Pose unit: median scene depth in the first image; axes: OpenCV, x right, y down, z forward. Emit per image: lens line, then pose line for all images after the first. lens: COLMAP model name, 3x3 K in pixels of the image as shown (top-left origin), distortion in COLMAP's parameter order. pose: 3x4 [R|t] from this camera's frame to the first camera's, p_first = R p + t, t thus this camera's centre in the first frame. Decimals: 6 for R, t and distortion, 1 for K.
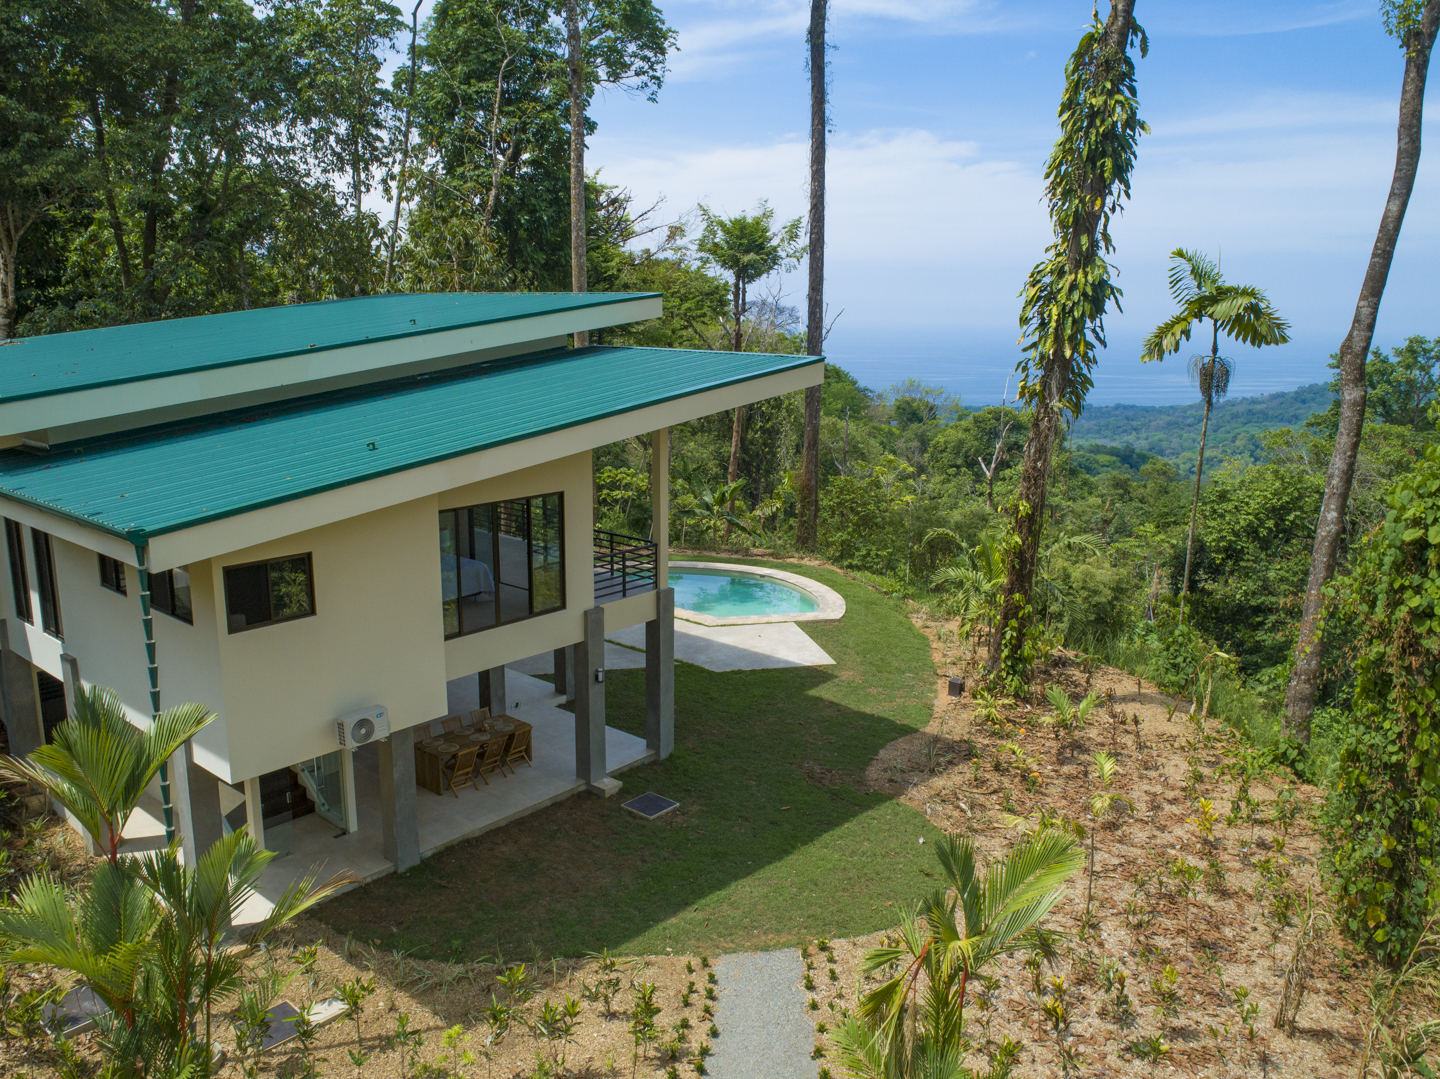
lens RADIAL K [[1104.8, 0, 723.8], [0, 1104.8, 528.8], [0, 0, 1]] dist [-0.020369, 0.006028]
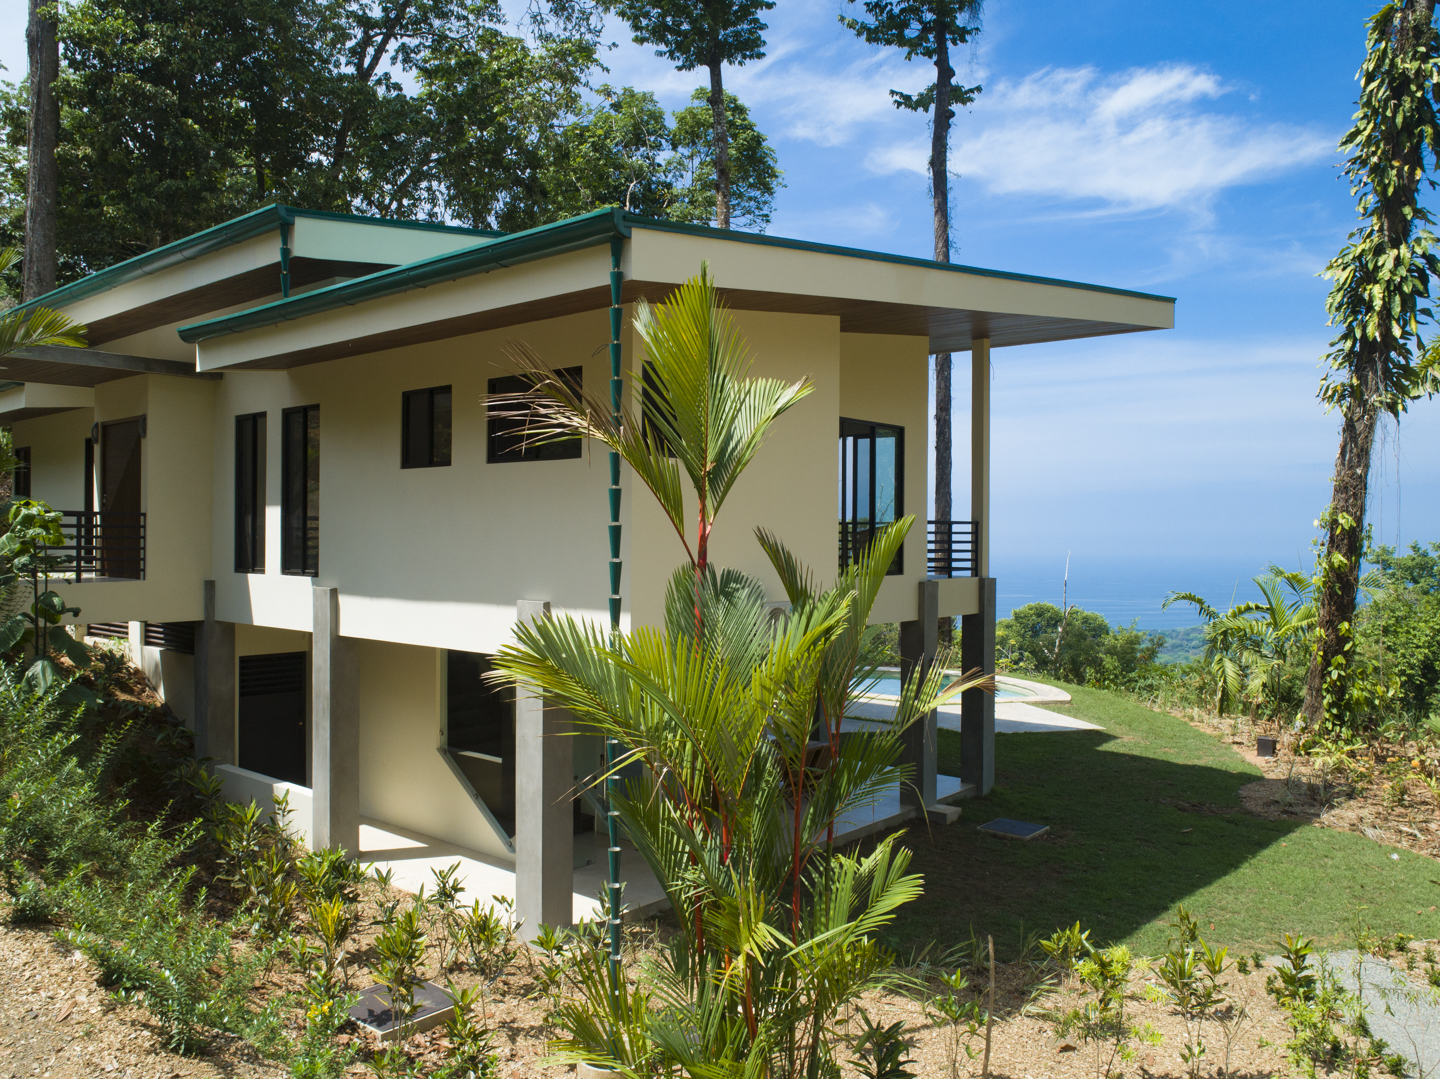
lens RADIAL K [[1104.8, 0, 713.5], [0, 1104.8, 541.8], [0, 0, 1]] dist [-0.020369, 0.006028]
pose [[0.999990, -0.003189, 0.003170, -0.243587], [0.003761, 0.979564, -0.201097, 0.180769], [-0.002464, 0.201107, 0.979566, 0.170532]]
